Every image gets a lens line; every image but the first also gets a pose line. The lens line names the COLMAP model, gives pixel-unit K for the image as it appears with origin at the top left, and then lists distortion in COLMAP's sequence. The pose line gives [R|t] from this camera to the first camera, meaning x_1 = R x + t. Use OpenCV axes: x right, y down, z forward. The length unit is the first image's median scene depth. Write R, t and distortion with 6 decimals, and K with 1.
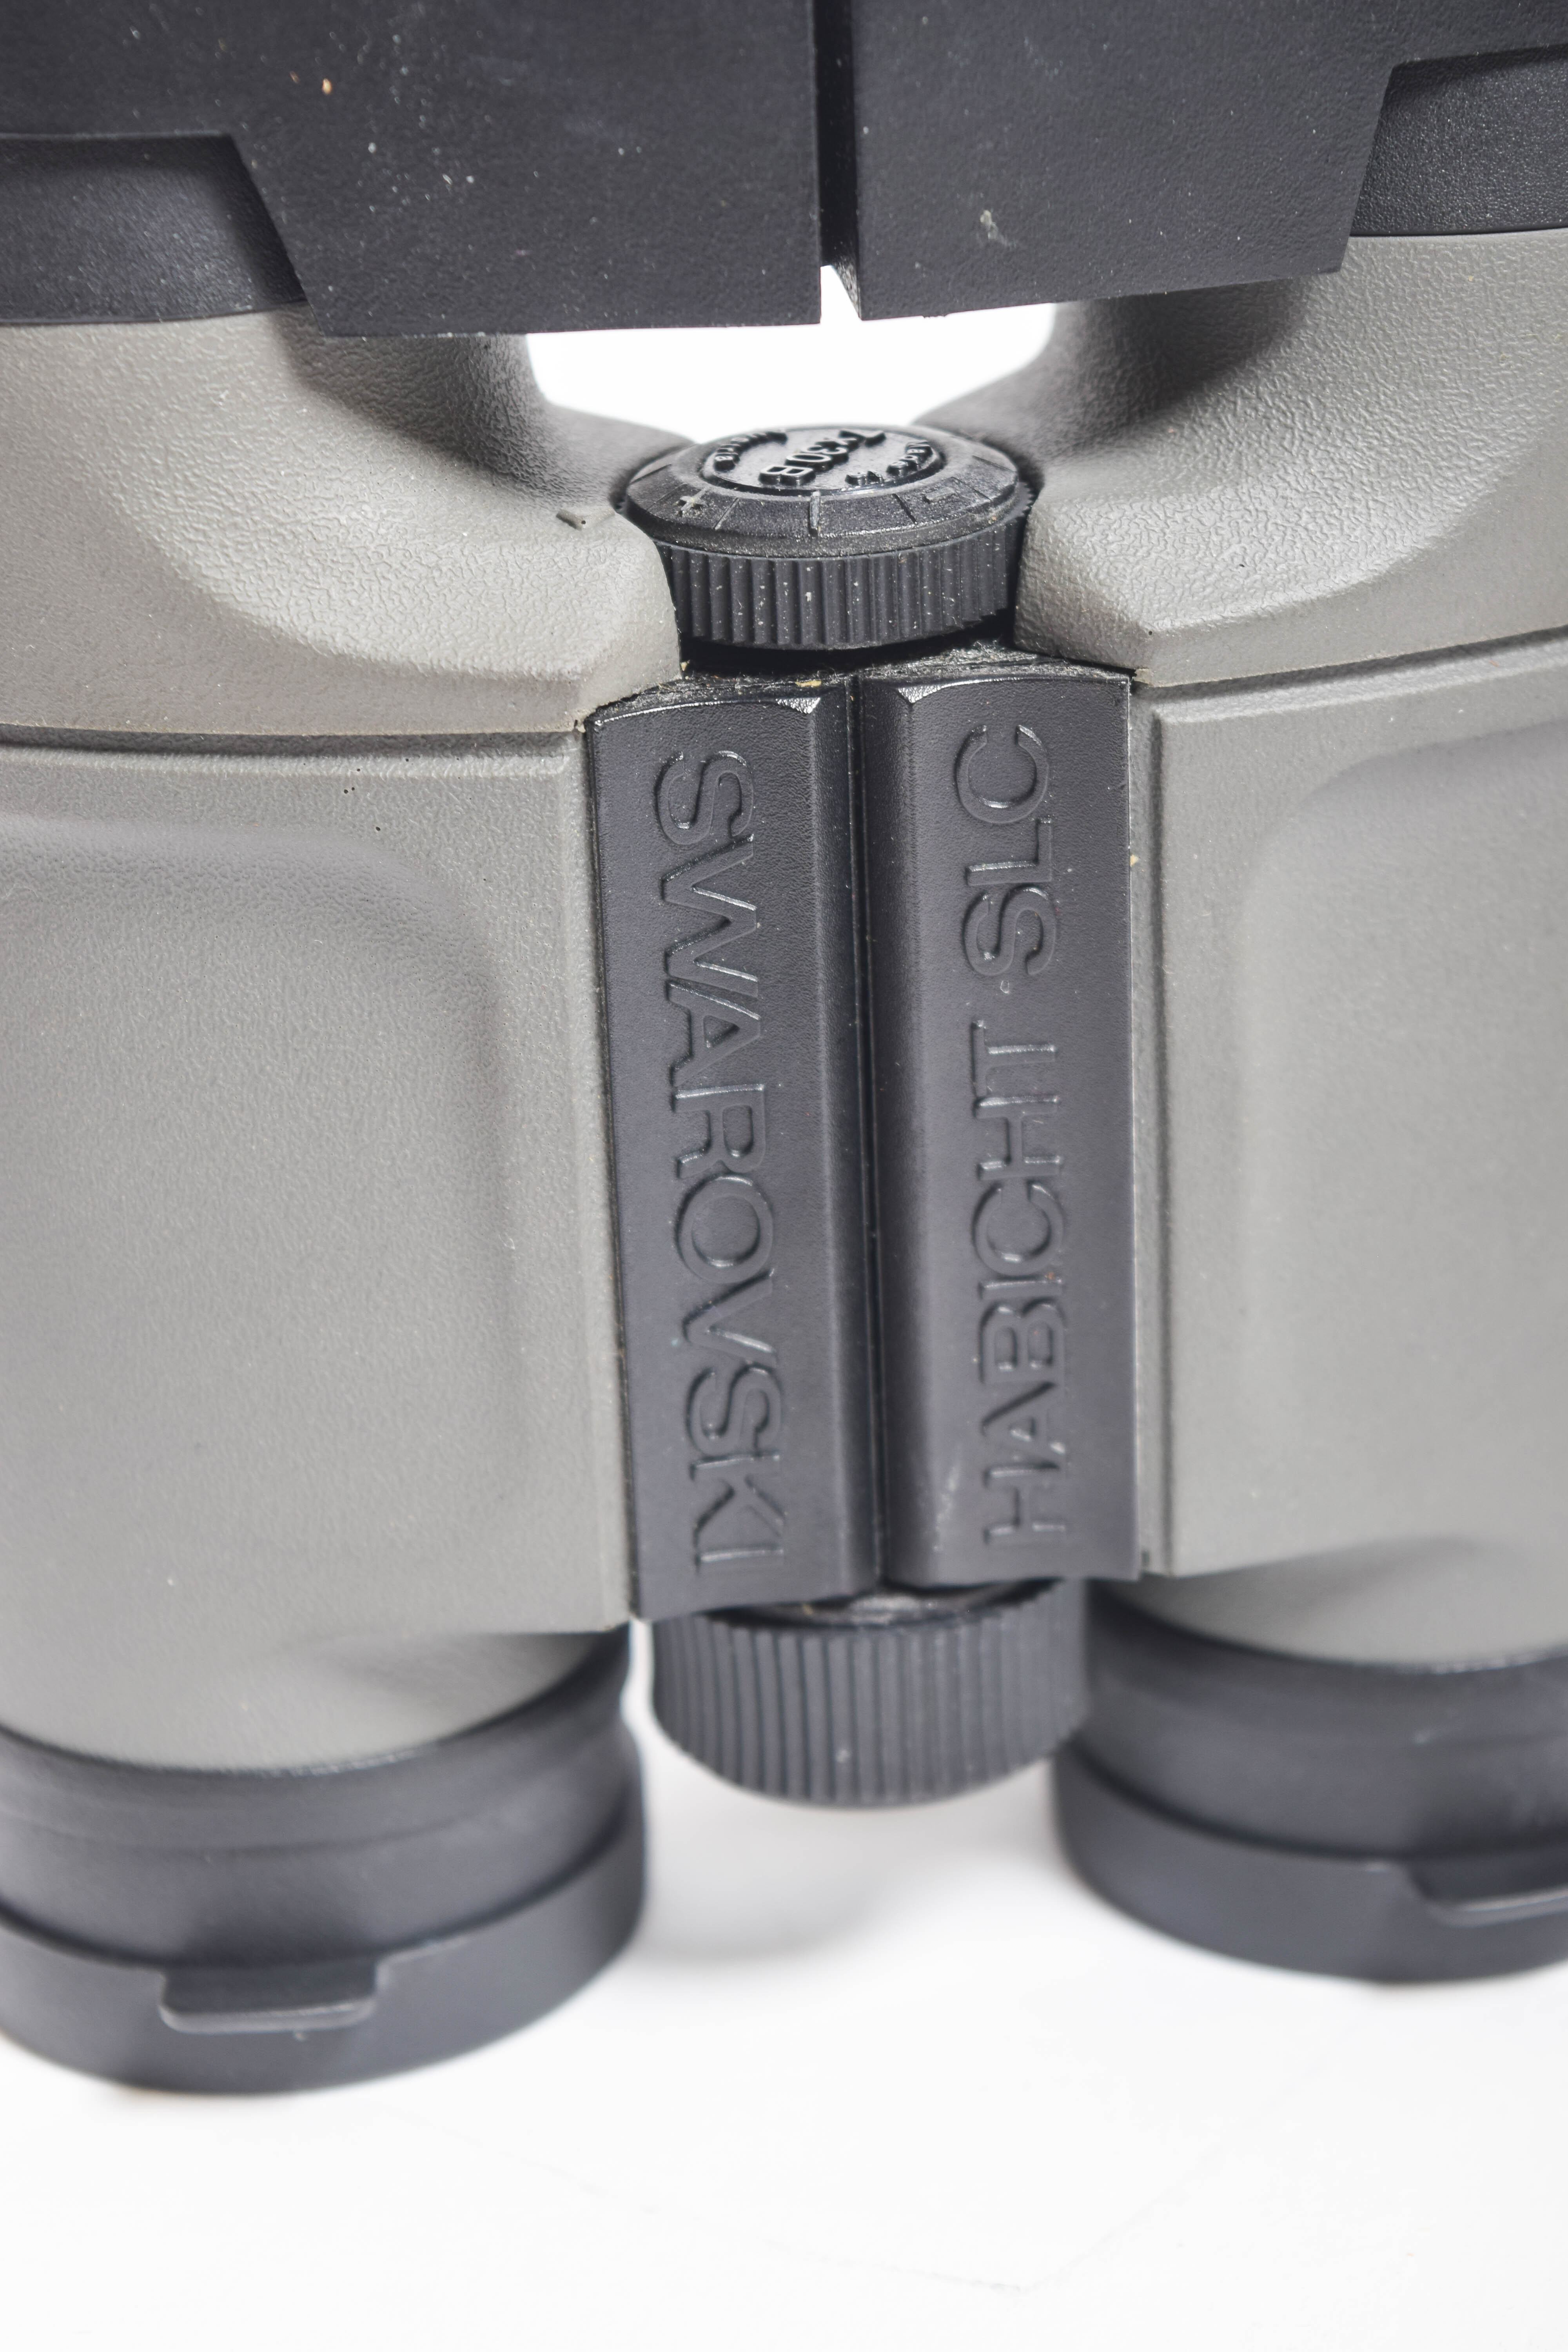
lens RADIAL K [[5302.9, 0, 784.6], [0, 5302.9, 1177.0], [0, 0, 1]] dist [-0.055627, 0.000000]
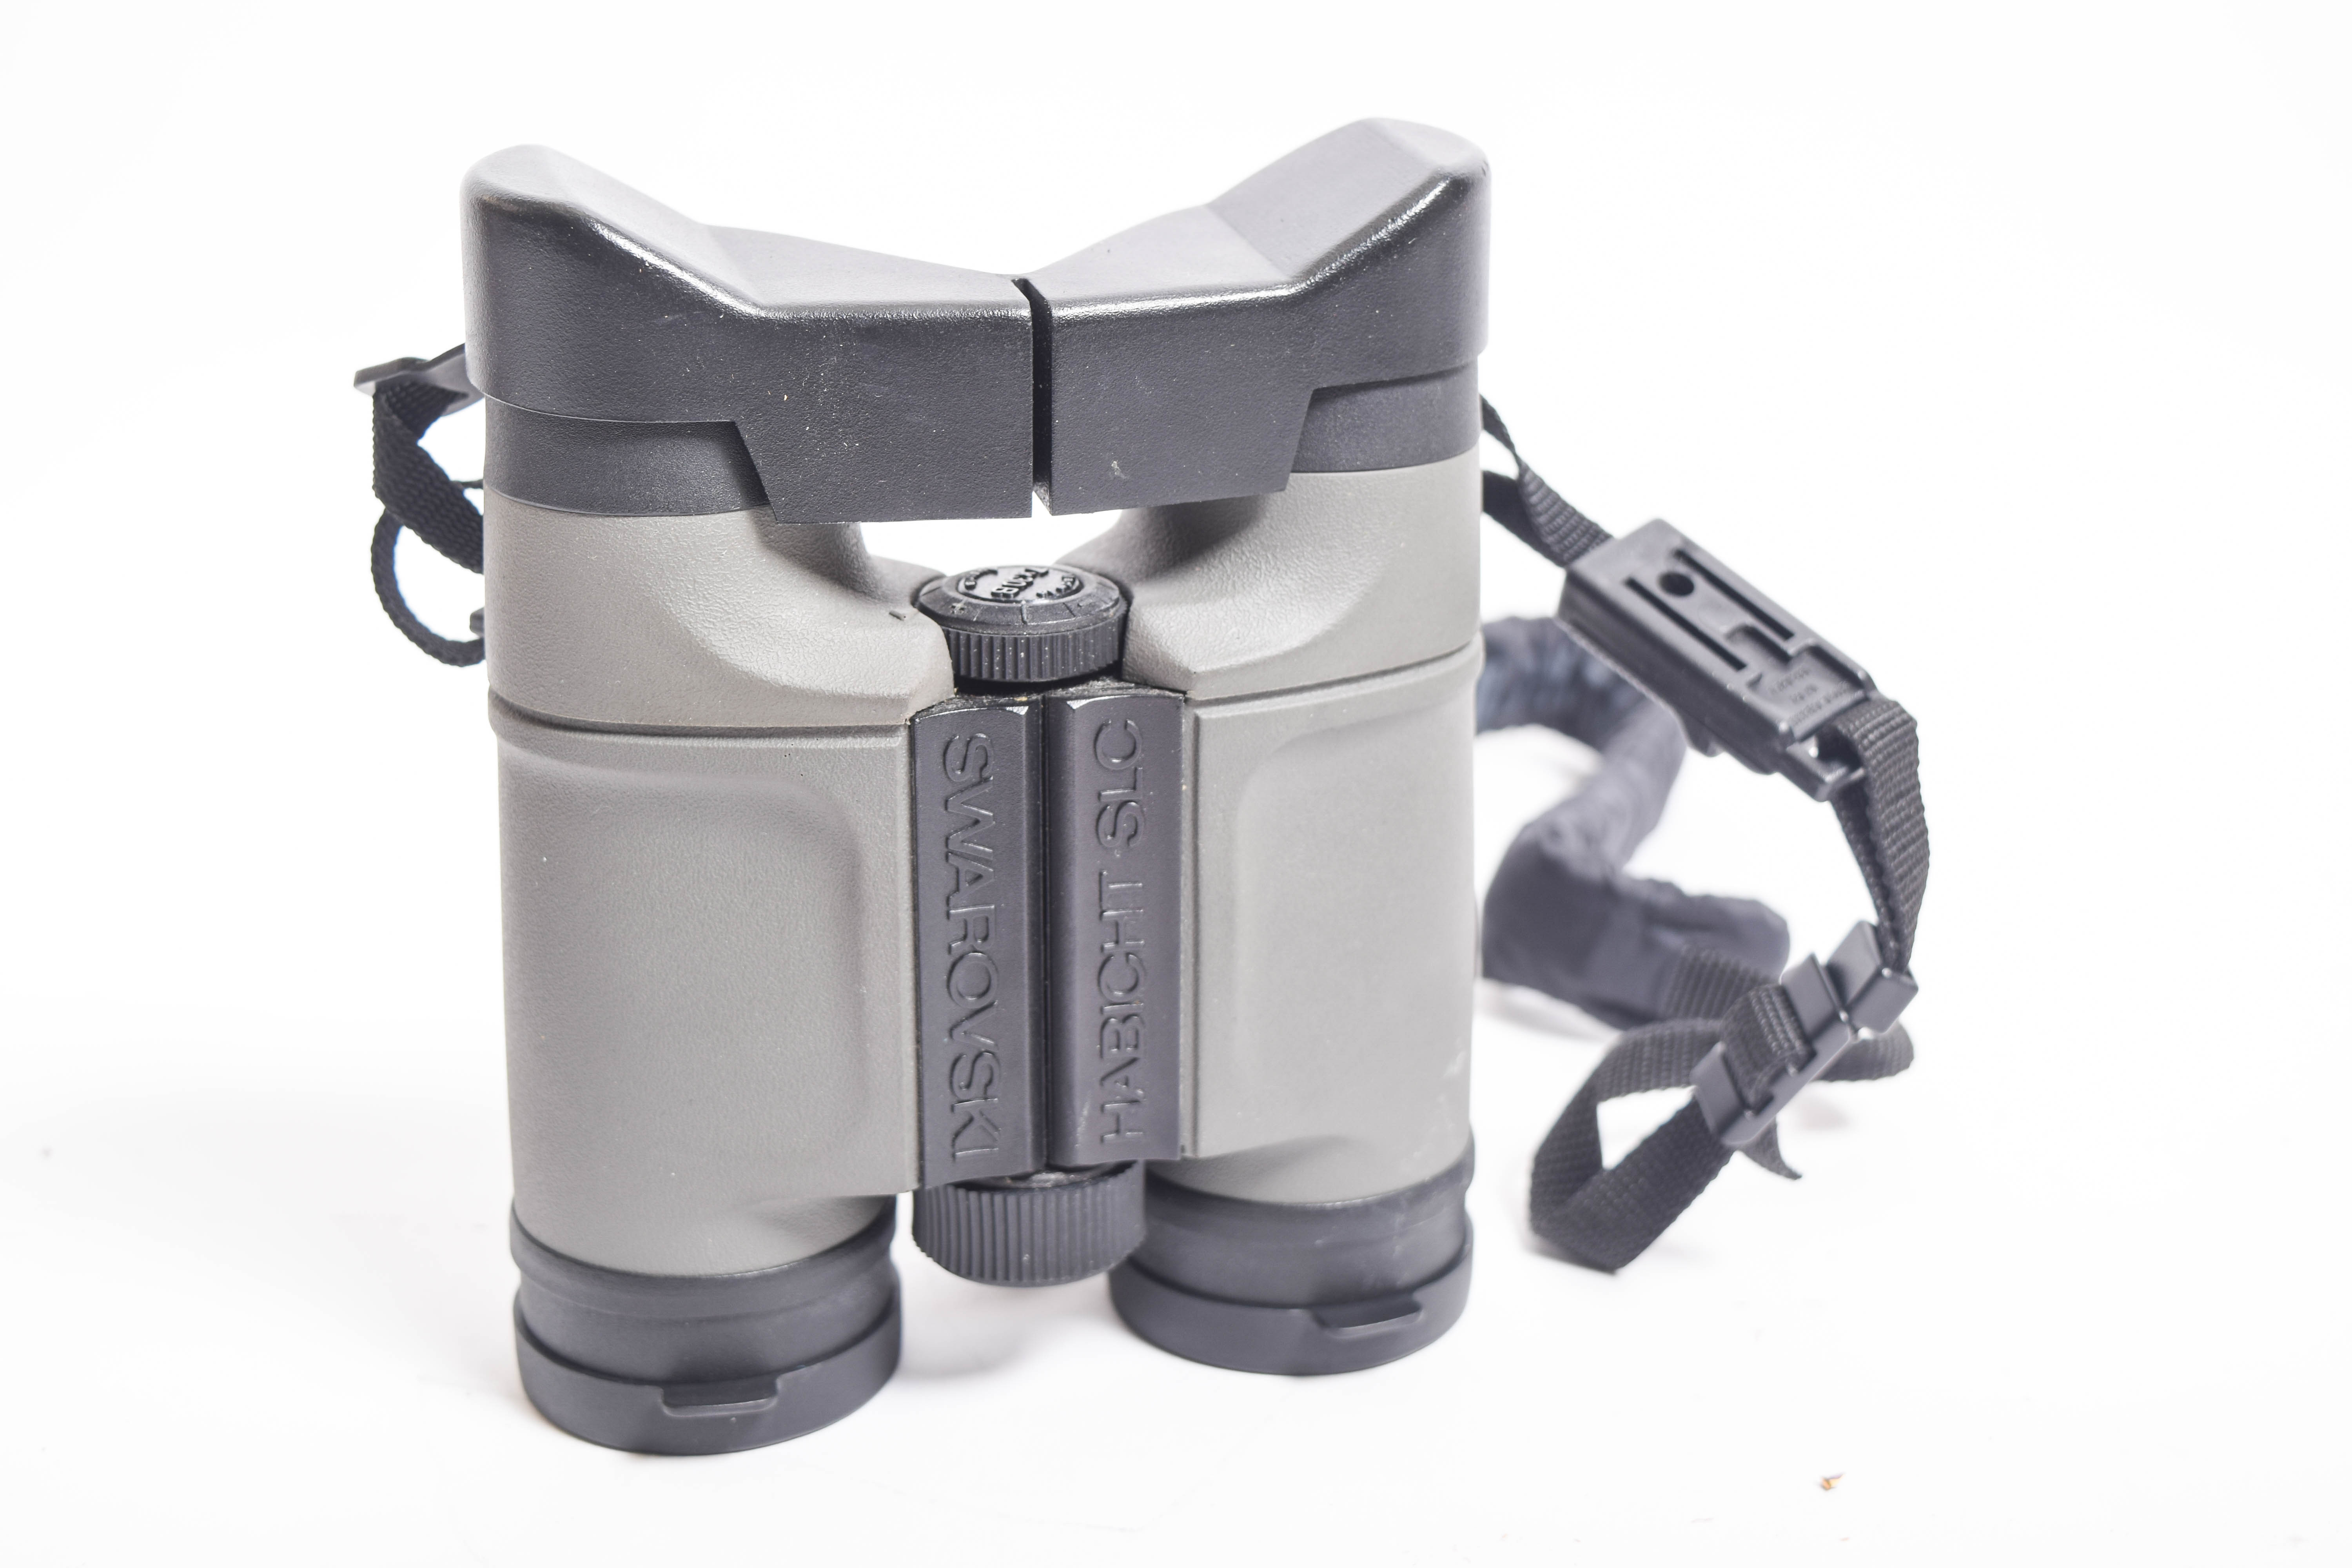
lens RADIAL K [[3505.2, 0, 1175.2], [0, 3505.2, 782.8], [0, 0, 1]] dist [-0.033045, 0.000000]
pose [[0.988199, -0.008407, 0.152944, -0.134011], [0.017790, 0.998035, -0.060089, 0.016002], [-0.152138, 0.062100, 0.986406, -0.275519]]
